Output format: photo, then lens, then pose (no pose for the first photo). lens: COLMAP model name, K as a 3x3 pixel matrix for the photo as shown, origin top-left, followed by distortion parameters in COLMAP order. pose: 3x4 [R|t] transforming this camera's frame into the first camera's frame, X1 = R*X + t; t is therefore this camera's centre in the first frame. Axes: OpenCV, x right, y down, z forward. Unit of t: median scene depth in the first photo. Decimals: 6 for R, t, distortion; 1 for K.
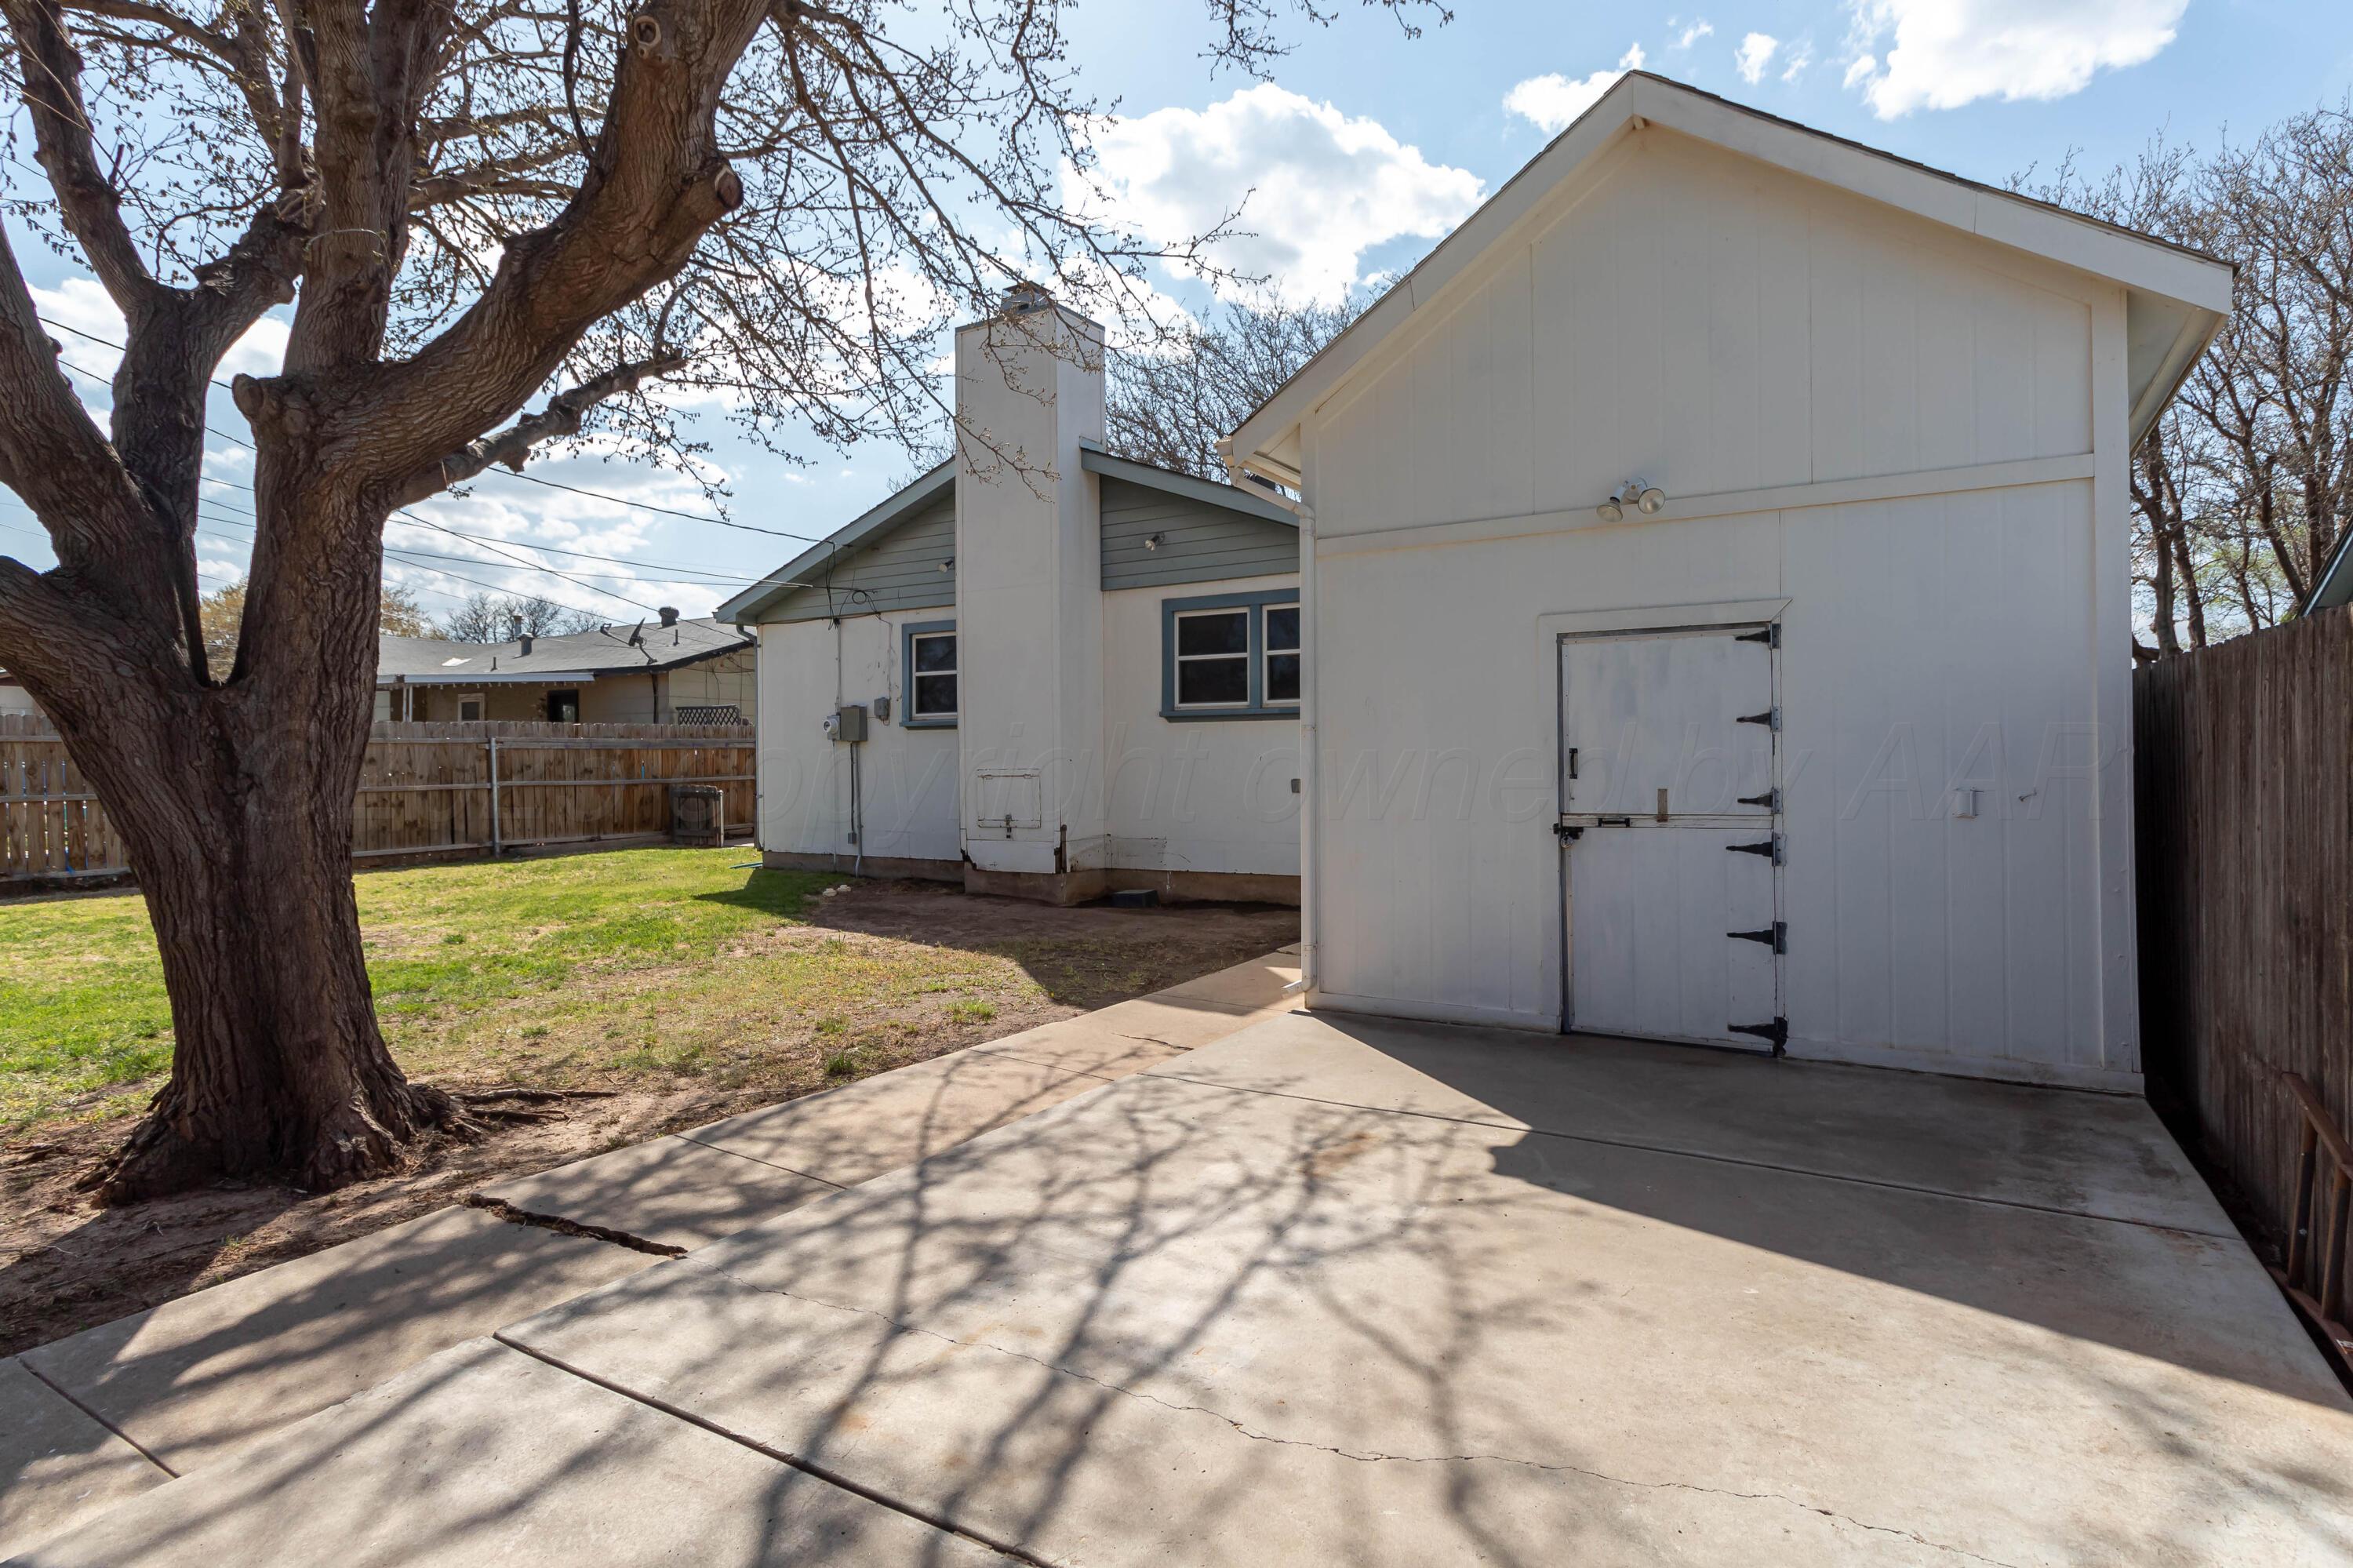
lens RADIAL K [[1125.0, 0, 1161.1], [0, 1125.0, 748.7], [0, 0, 1]] dist [0.003053, 0.000603]
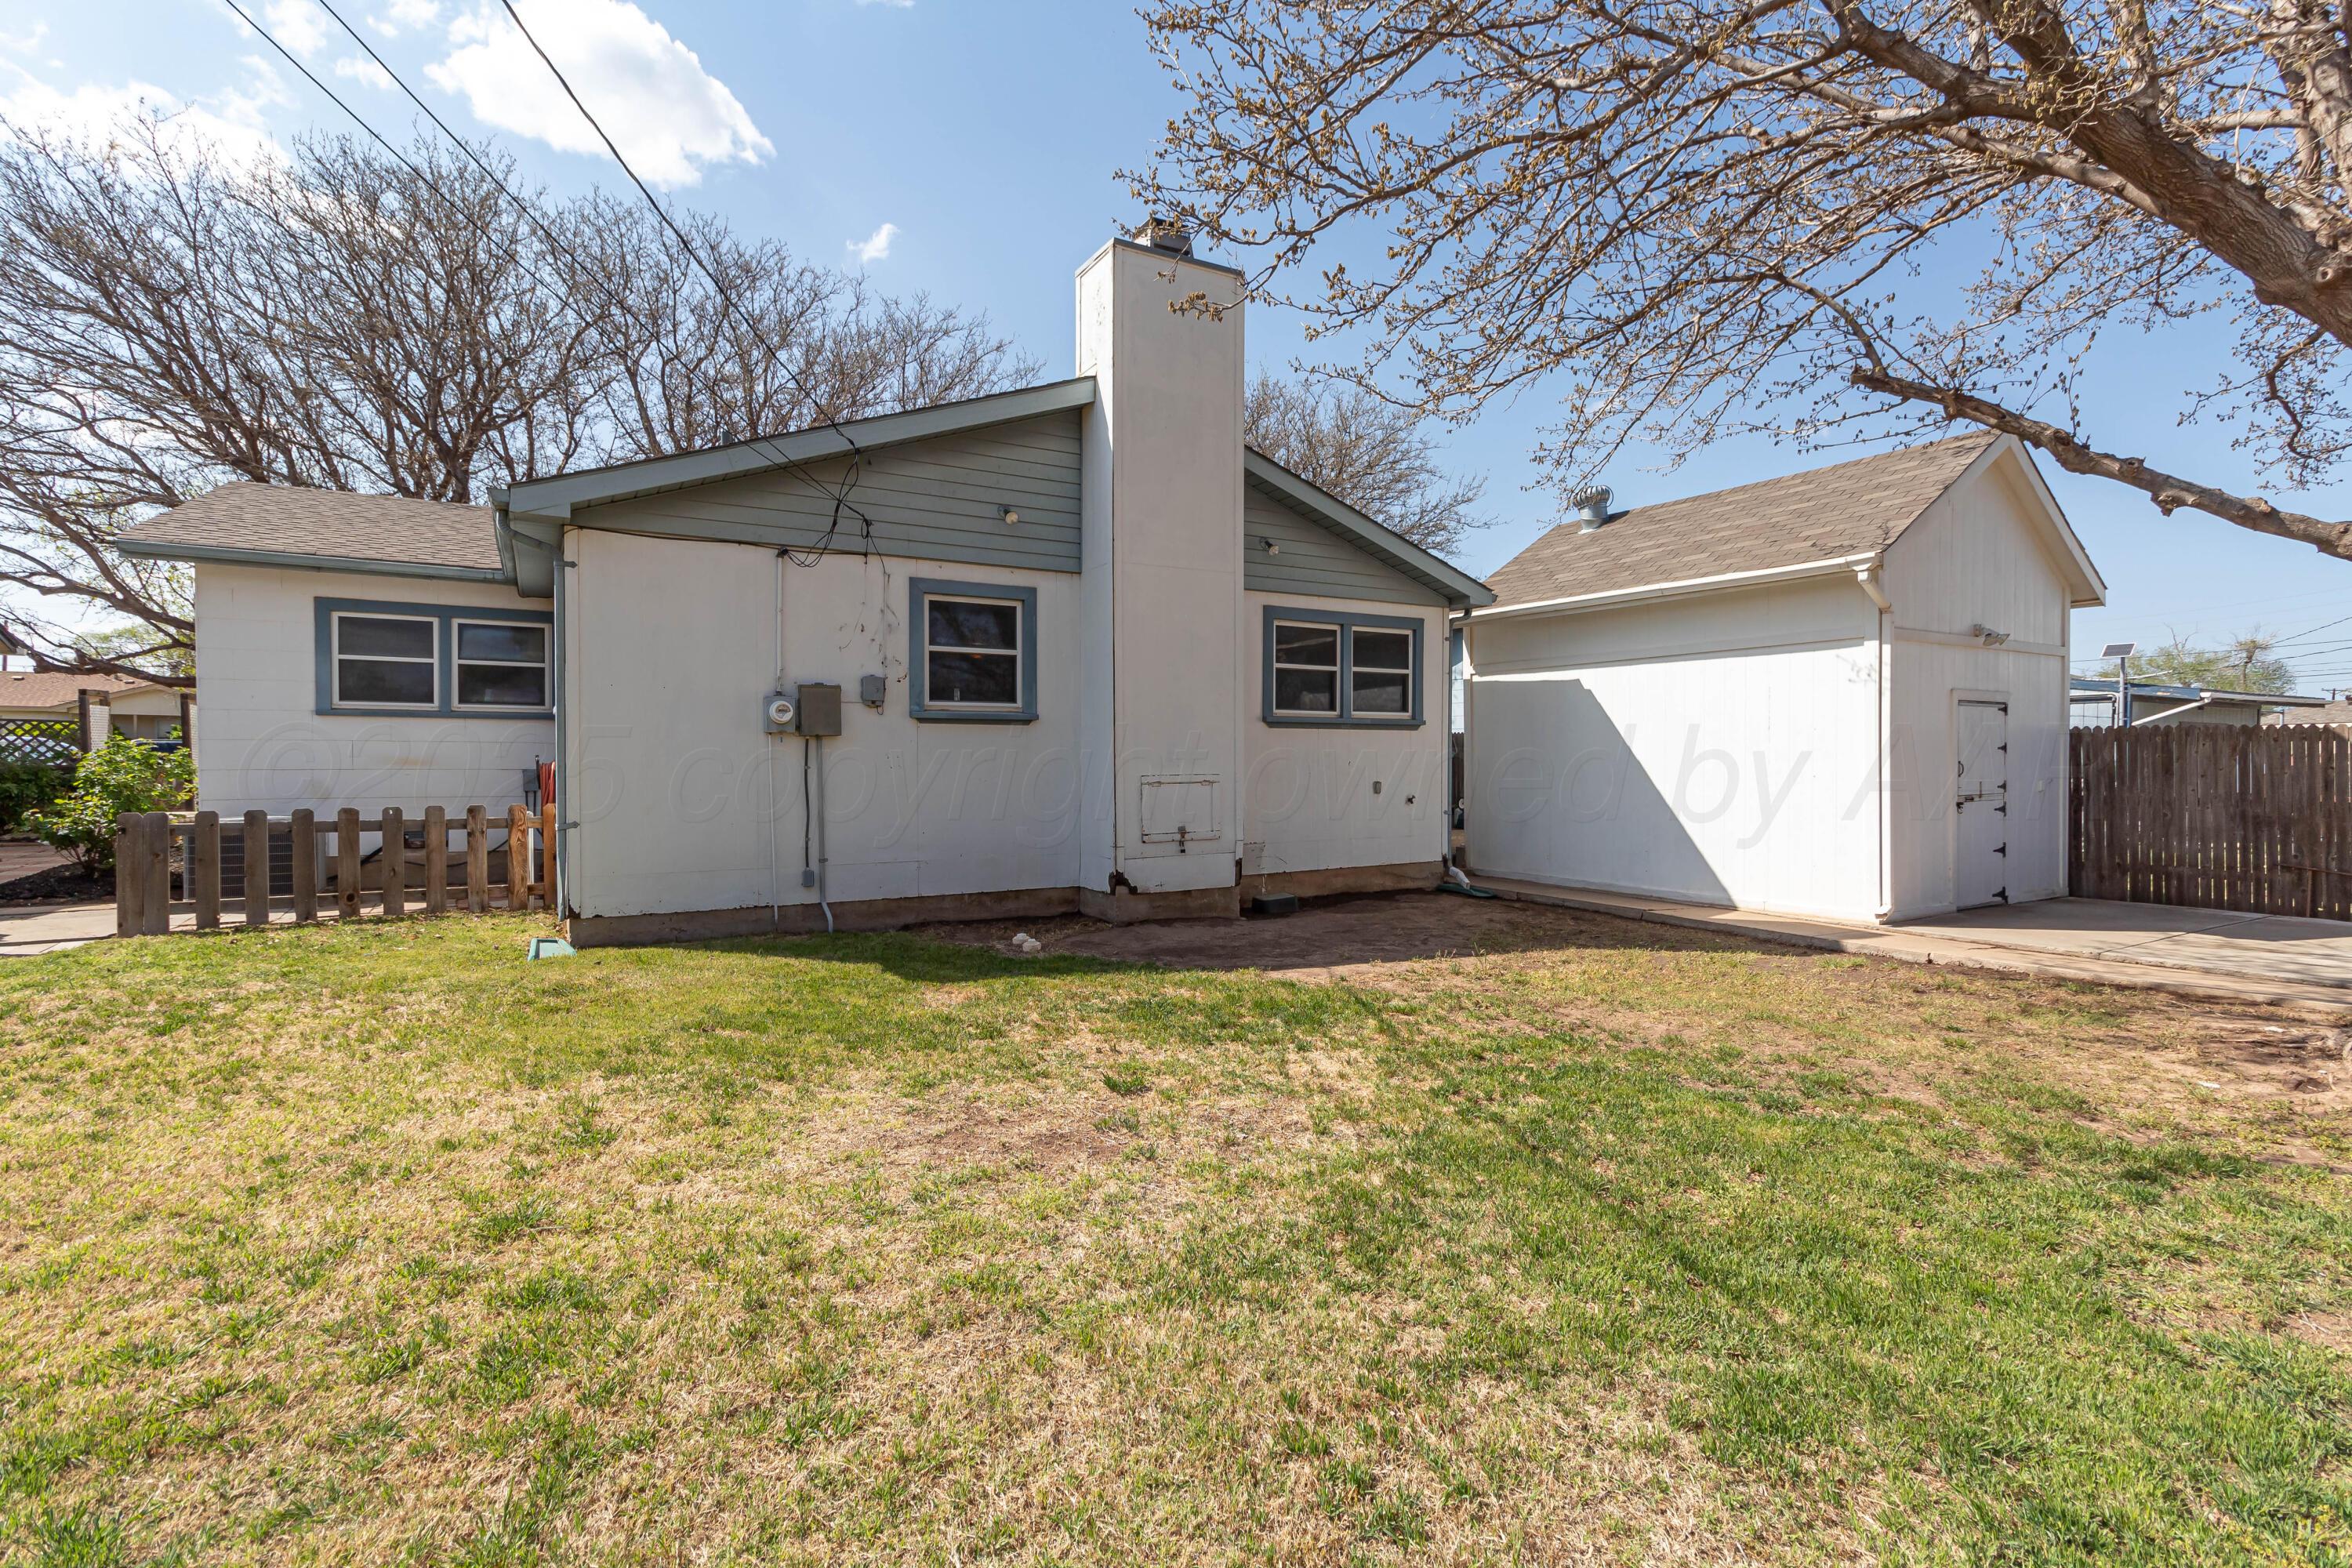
lens RADIAL K [[1124.4, 0, 1160.6], [0, 1124.4, 748.7], [0, 0, 1]] dist [0.003053, 0.000603]
pose [[0.490738, 0.015191, 0.871175, -0.892048], [-0.011998, 0.999871, -0.010677, 0.007288], [-0.871225, -0.005213, 0.490857, 0.568805]]
